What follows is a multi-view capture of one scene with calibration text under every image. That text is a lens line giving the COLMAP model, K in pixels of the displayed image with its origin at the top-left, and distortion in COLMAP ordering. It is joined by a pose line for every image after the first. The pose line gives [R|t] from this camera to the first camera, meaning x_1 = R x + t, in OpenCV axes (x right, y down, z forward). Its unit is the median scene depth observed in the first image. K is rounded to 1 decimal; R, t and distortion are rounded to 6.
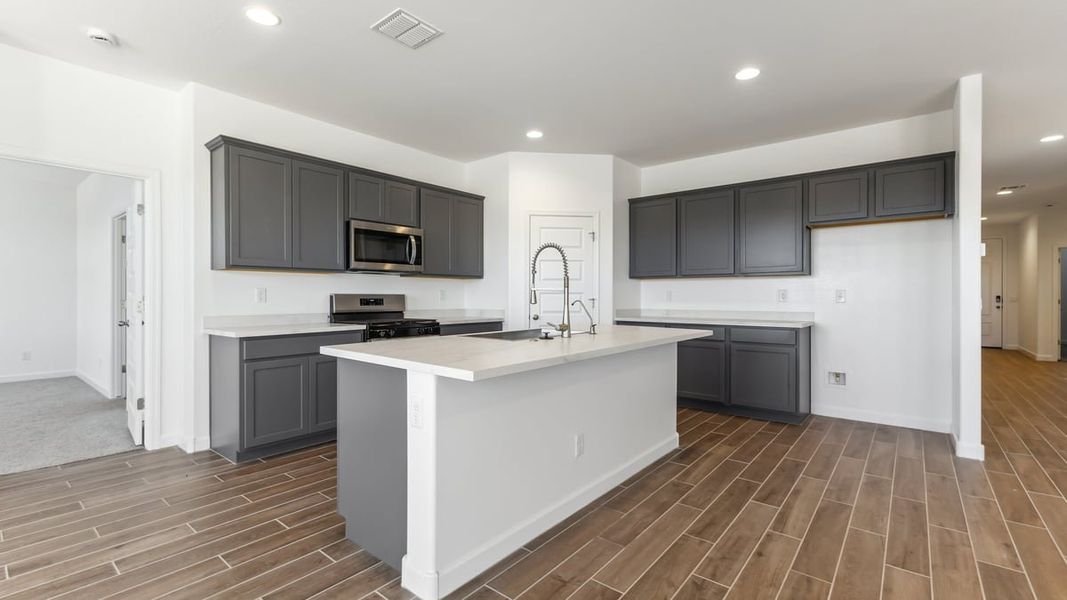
lens RADIAL K [[463.4, 0, 544.2], [0, 463.4, 304.7], [0, 0, 1]] dist [0.004014, -0.000397]
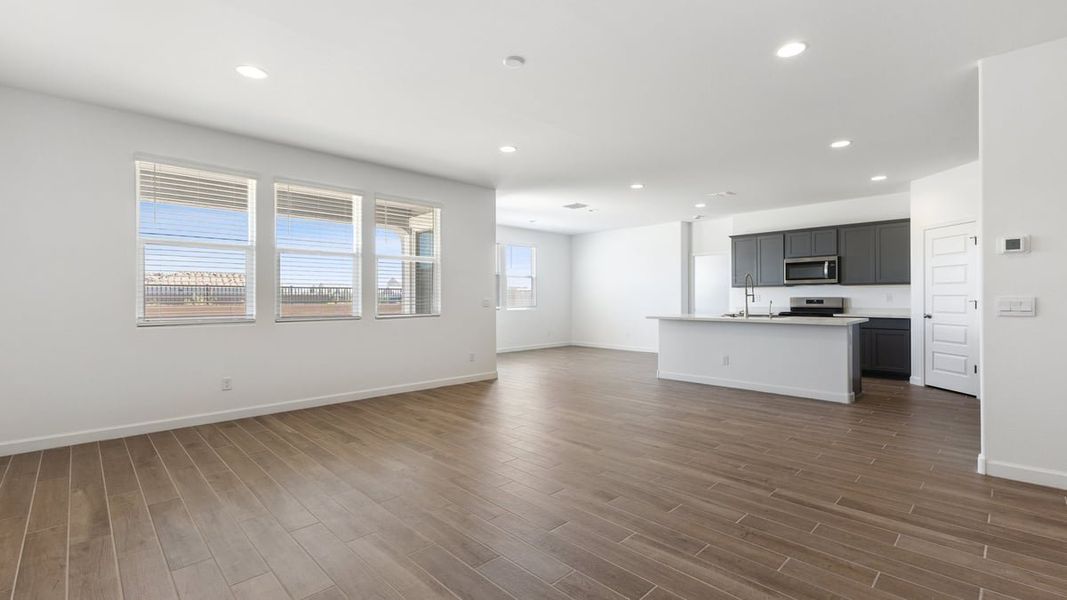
lens RADIAL K [[463.4, 0, 537.5], [0, 463.4, 298.4], [0, 0, 1]] dist [0.004014, -0.000397]
pose [[-0.114946, -0.003248, -0.993366, 1.427227], [-0.026231, 0.999656, -0.000233, 0.008659], [0.993025, 0.026030, -0.114991, 0.178739]]
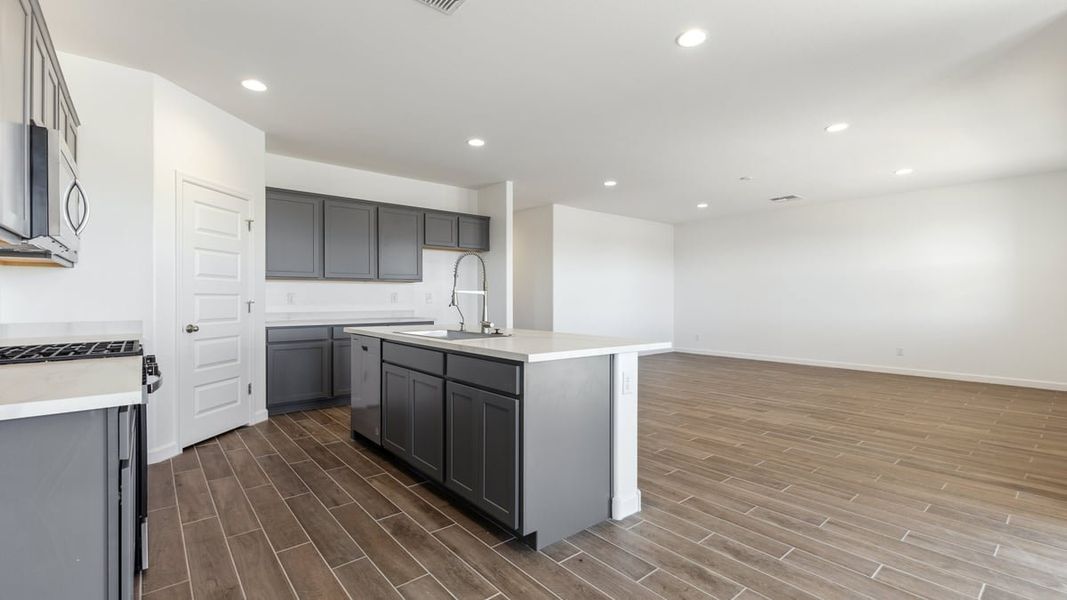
lens RADIAL K [[463.4, 0, 534.5], [0, 463.4, 297.6], [0, 0, 1]] dist [0.004014, -0.000397]
pose [[0.201879, -0.000838, 0.979410, -0.688793], [0.020771, 0.999778, -0.003426, -0.007856], [-0.979190, 0.021035, 0.201852, 0.406463]]
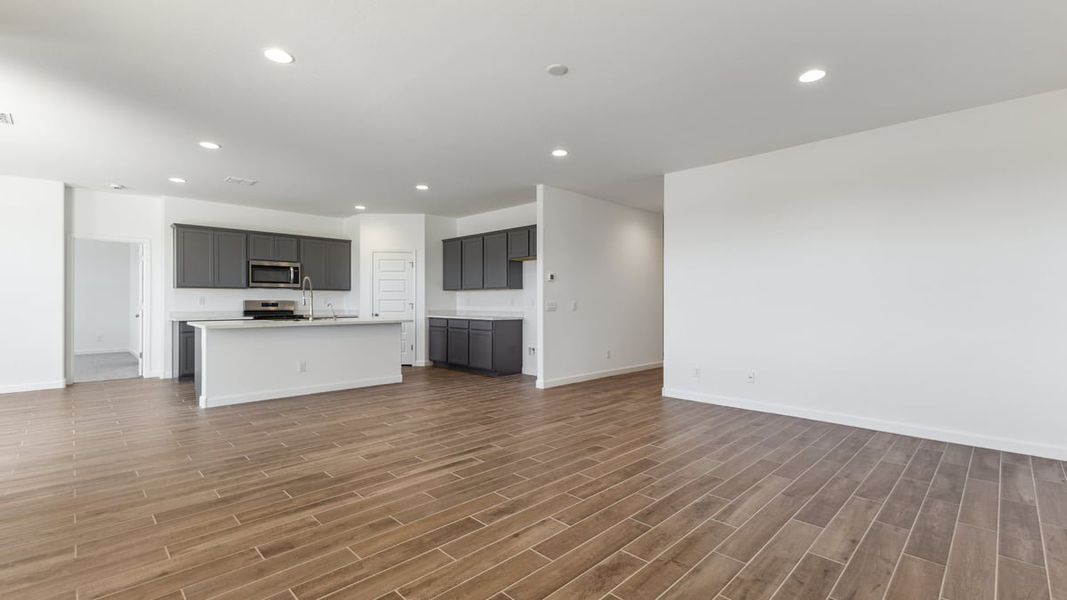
lens RADIAL K [[463.4, 0, 529.9], [0, 463.4, 301.1], [0, 0, 1]] dist [0.004014, -0.000397]
pose [[0.992785, -0.000992, -0.119902, 0.805790], [-0.002460, 0.999587, -0.028641, 0.027234], [0.119881, 0.028729, 0.992373, -0.617530]]
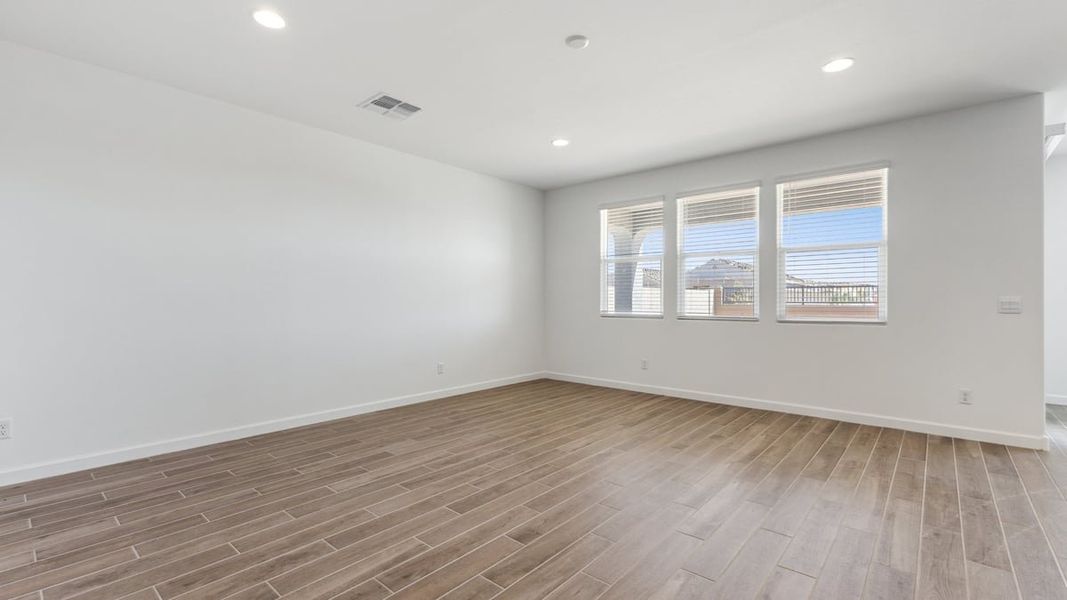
lens RADIAL K [[463.4, 0, 532.2], [0, 463.4, 298.9], [0, 0, 1]] dist [0.004014, -0.000397]
pose [[-0.999111, -0.001575, 0.042134, 0.795383], [-0.000488, 0.999667, 0.025789, -0.006397], [-0.042161, 0.025745, -0.998779, 0.693485]]
